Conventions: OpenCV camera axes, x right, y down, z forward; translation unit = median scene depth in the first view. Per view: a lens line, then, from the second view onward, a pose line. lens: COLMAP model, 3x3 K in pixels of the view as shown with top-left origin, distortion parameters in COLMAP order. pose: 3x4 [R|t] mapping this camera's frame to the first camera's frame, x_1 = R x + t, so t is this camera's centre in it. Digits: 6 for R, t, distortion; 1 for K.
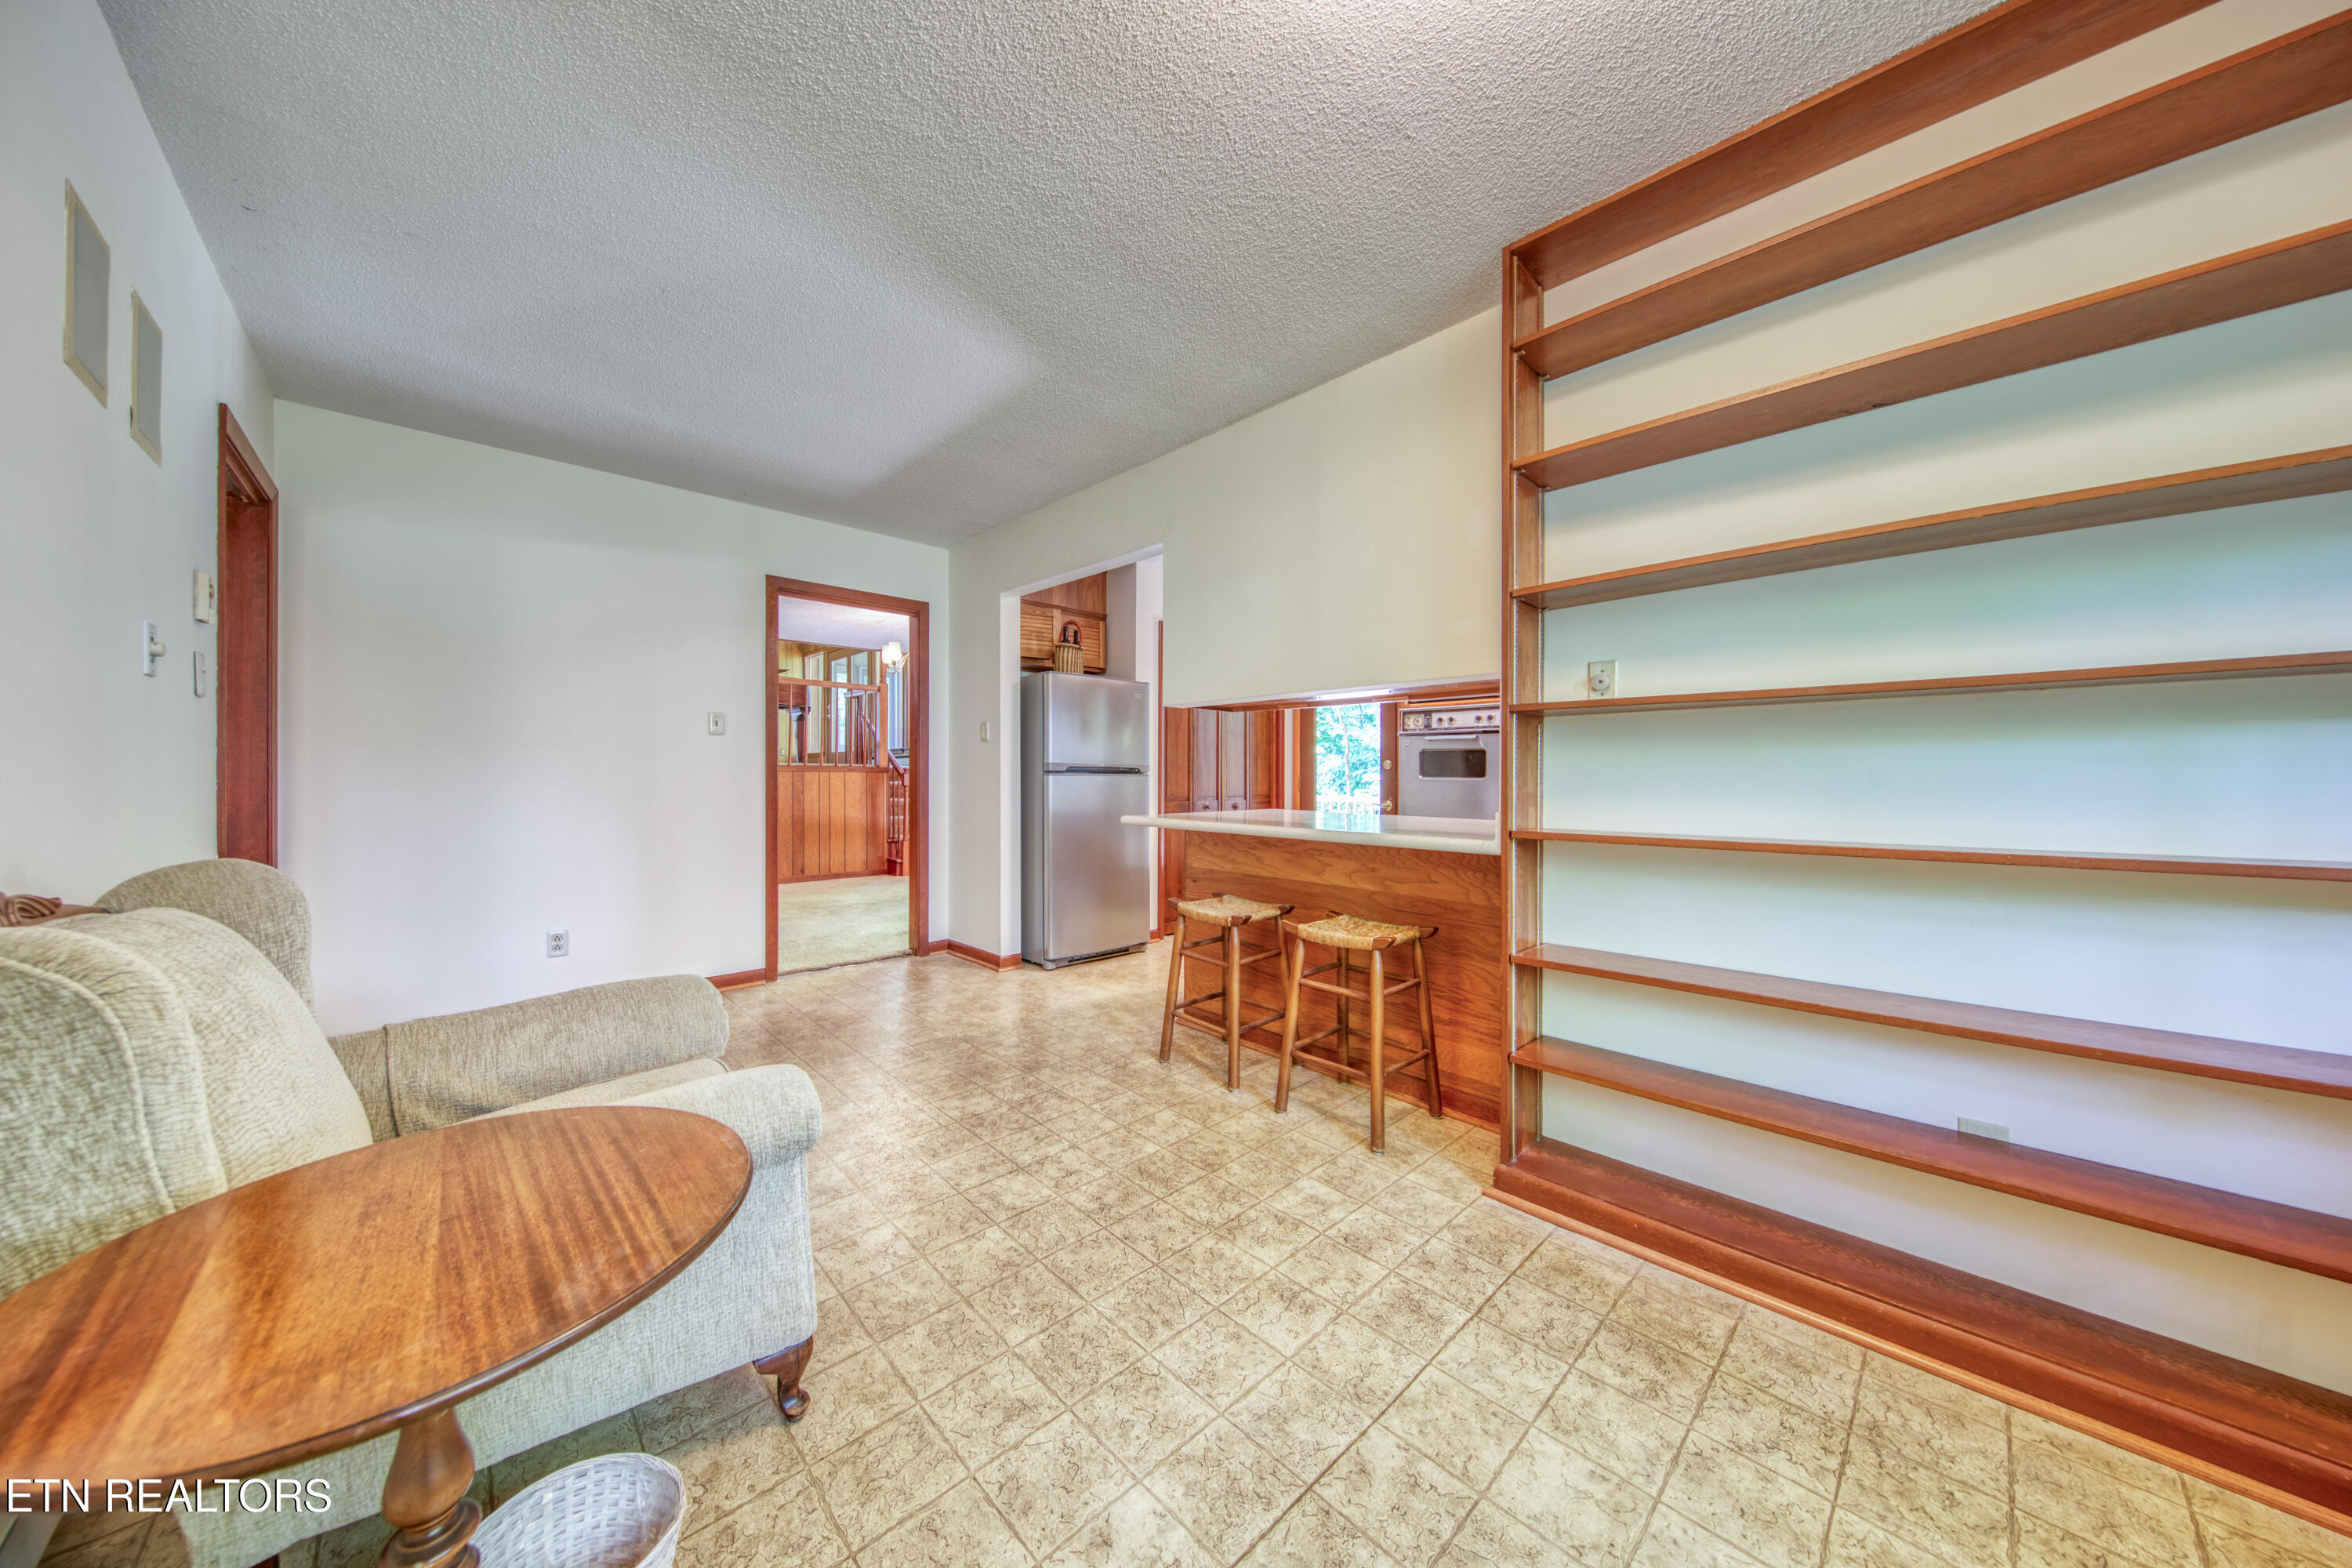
lens RADIAL K [[759.5, 0, 1201.4], [0, 759.5, 763.5], [0, 0, 1]] dist [0.007861, -0.006230]
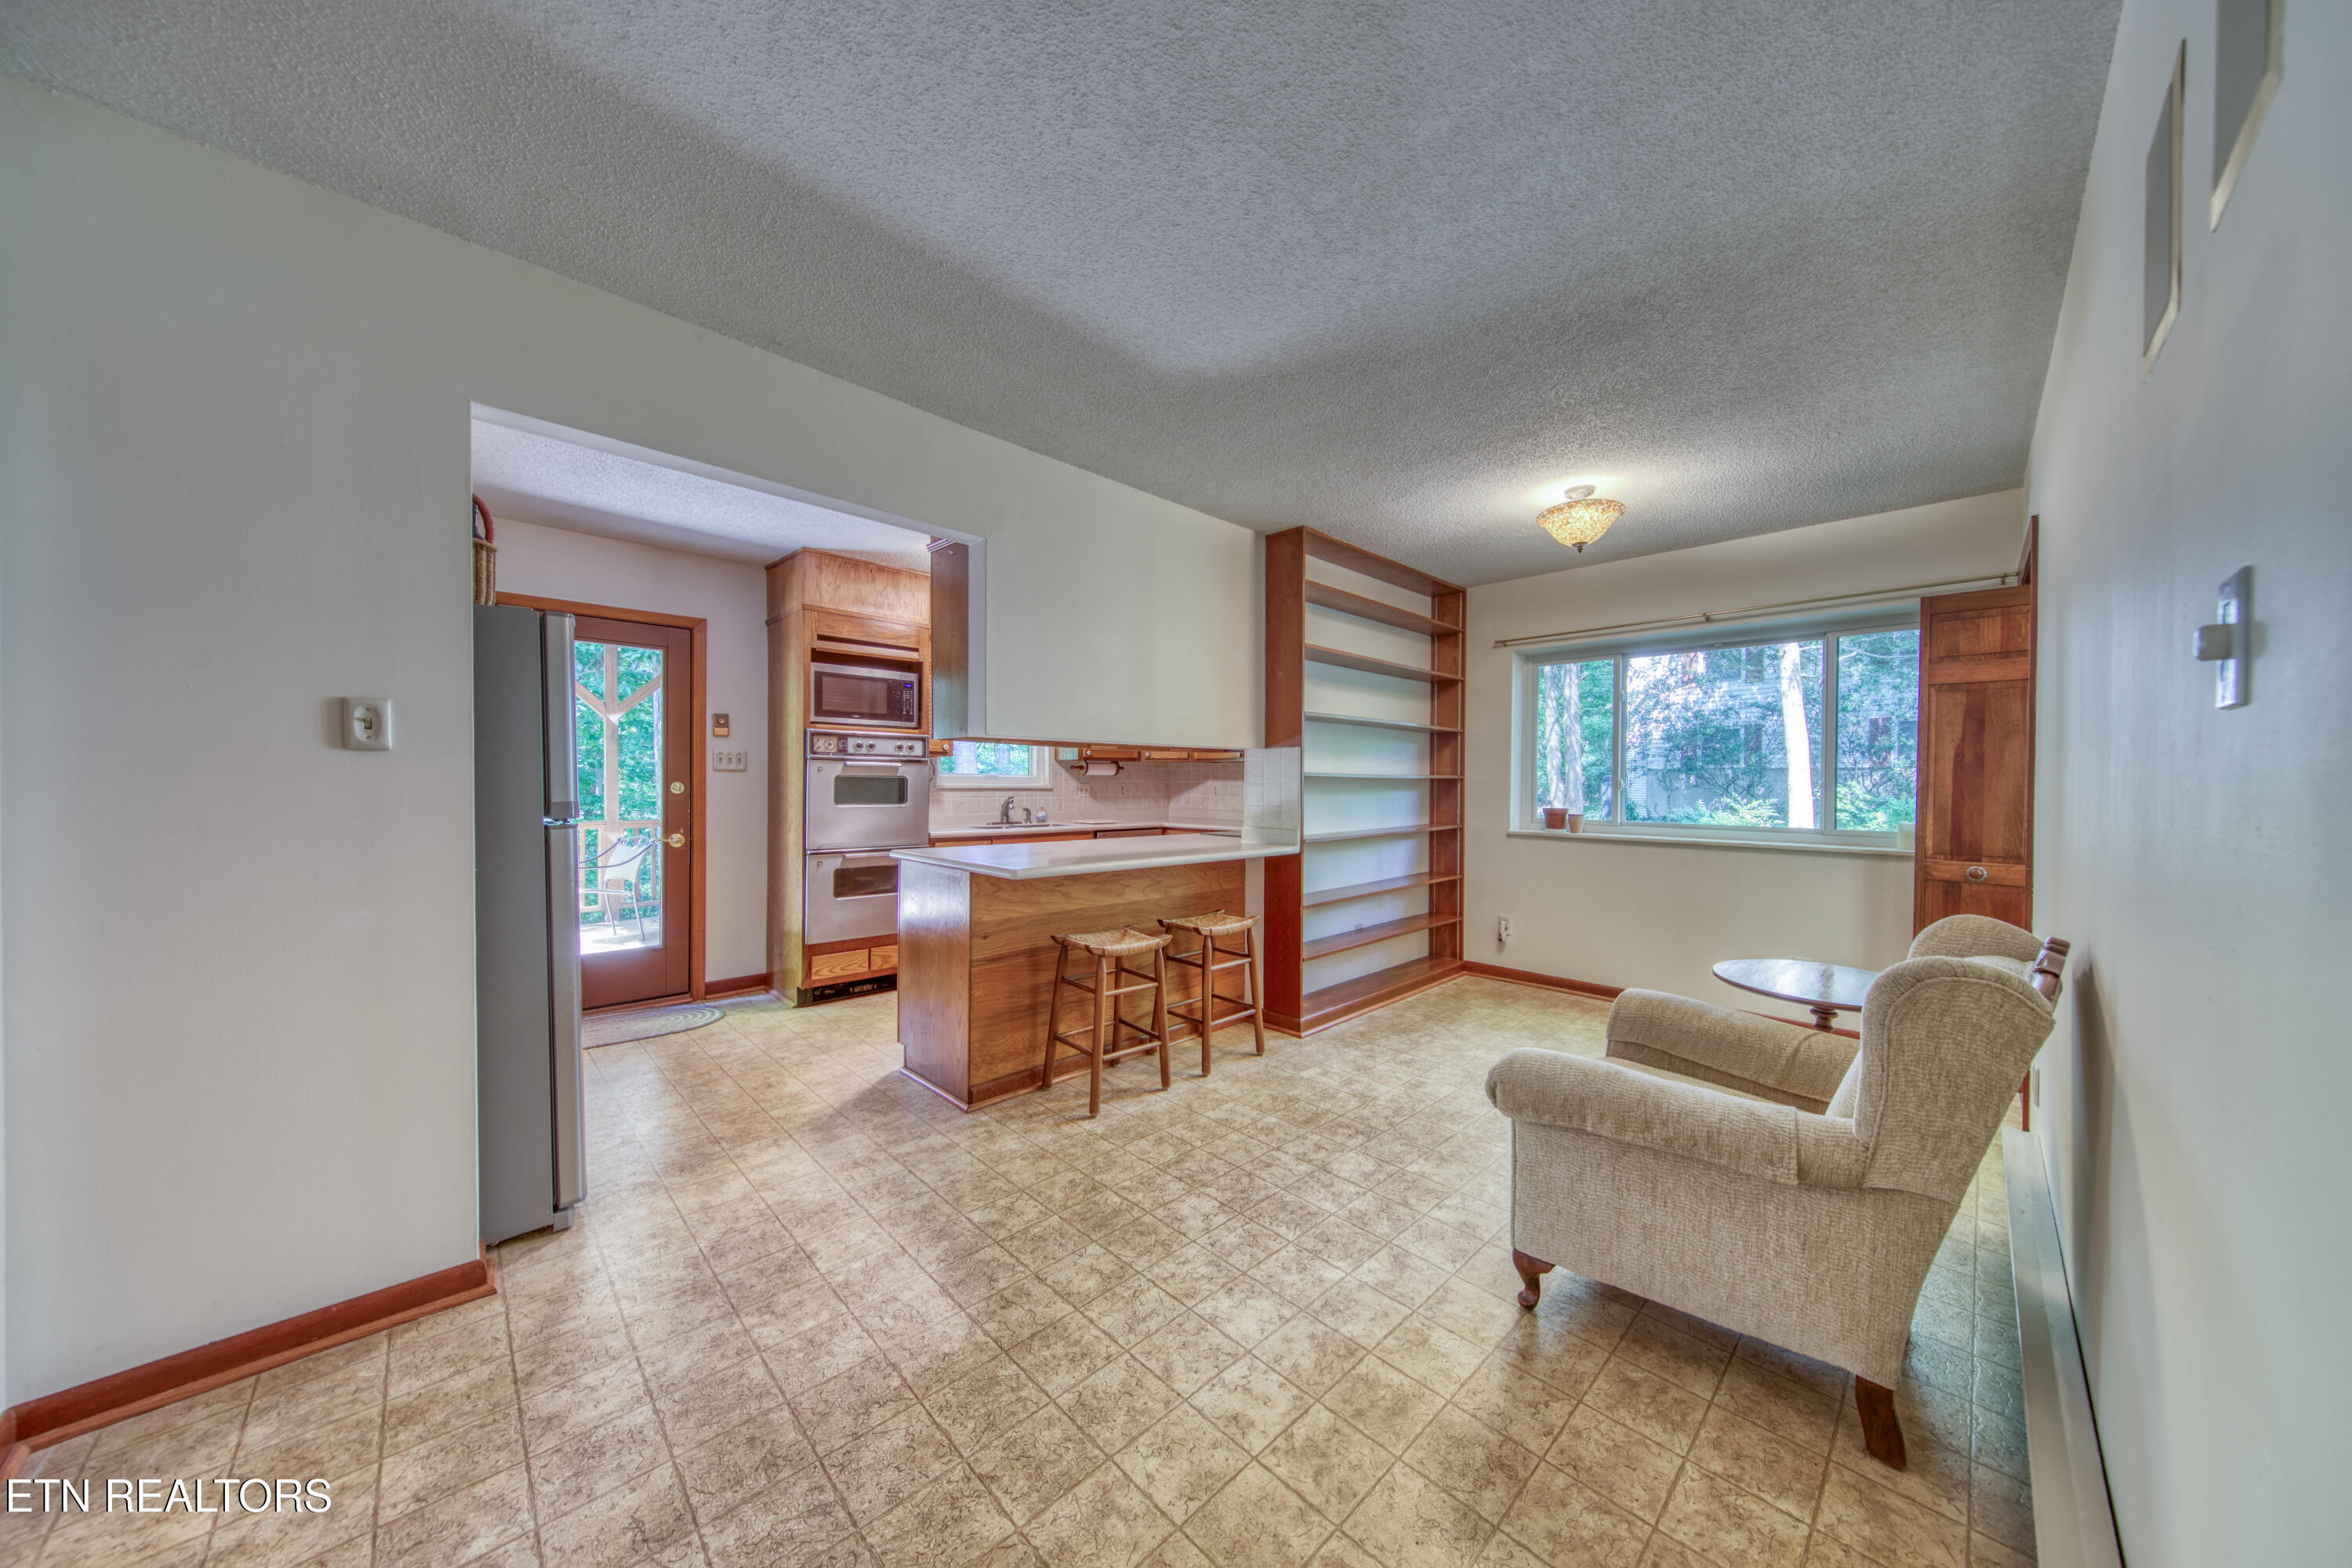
lens RADIAL K [[759.5, 0, 1201.4], [0, 759.5, 763.5], [0, 0, 1]] dist [0.007861, -0.006230]
pose [[-0.002430, 0.019025, 0.999816, -1.198429], [-0.018897, 0.999640, -0.019067, -0.044181], [-0.999818, -0.018940, -0.002069, 1.027067]]
